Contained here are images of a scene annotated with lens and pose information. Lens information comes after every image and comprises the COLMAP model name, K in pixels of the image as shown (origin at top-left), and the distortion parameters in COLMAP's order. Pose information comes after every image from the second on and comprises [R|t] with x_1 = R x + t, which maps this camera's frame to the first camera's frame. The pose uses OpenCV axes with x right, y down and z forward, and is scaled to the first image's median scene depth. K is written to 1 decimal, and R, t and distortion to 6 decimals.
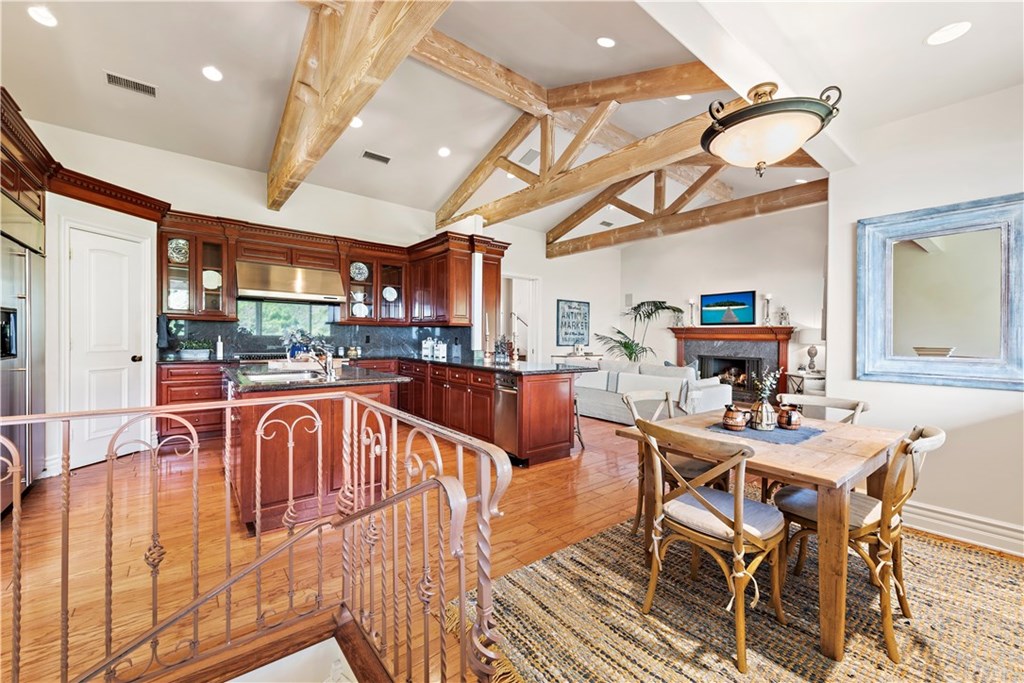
lens RADIAL K [[411.2, 0, 515.4], [0, 411.2, 338.1], [0, 0, 1]] dist [0.004281, -0.000299]
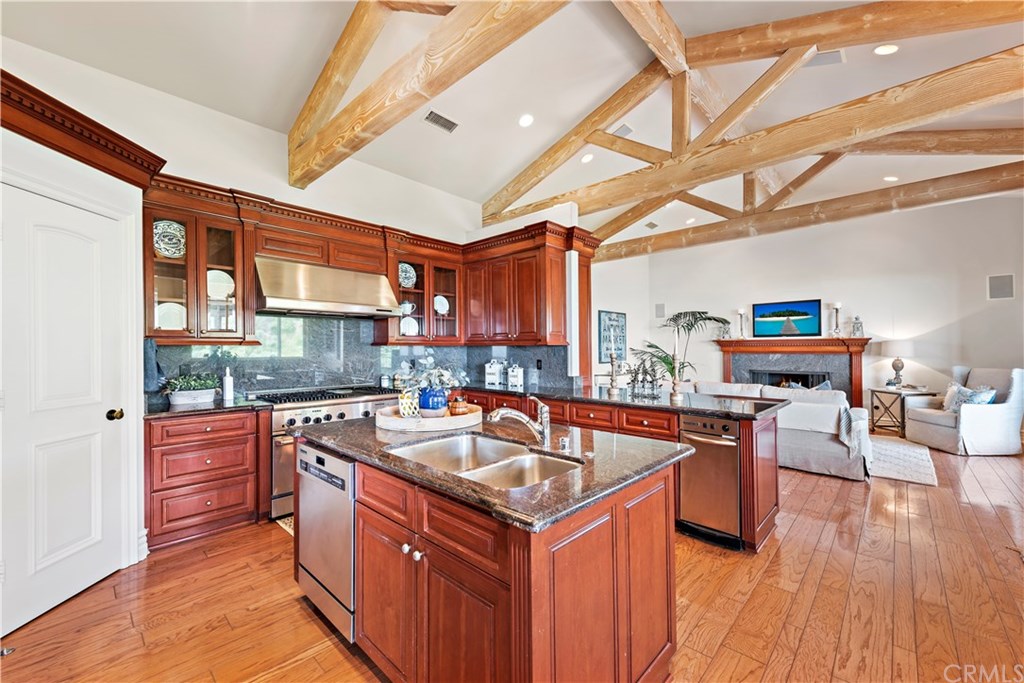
lens RADIAL K [[411.2, 0, 509.3], [0, 411.2, 345.7], [0, 0, 1]] dist [0.004281, -0.000299]
pose [[0.991161, -0.018810, 0.131328, -0.298608], [0.020112, 0.999761, -0.008592, -0.022551], [-0.131135, 0.011157, 0.991302, 0.232387]]
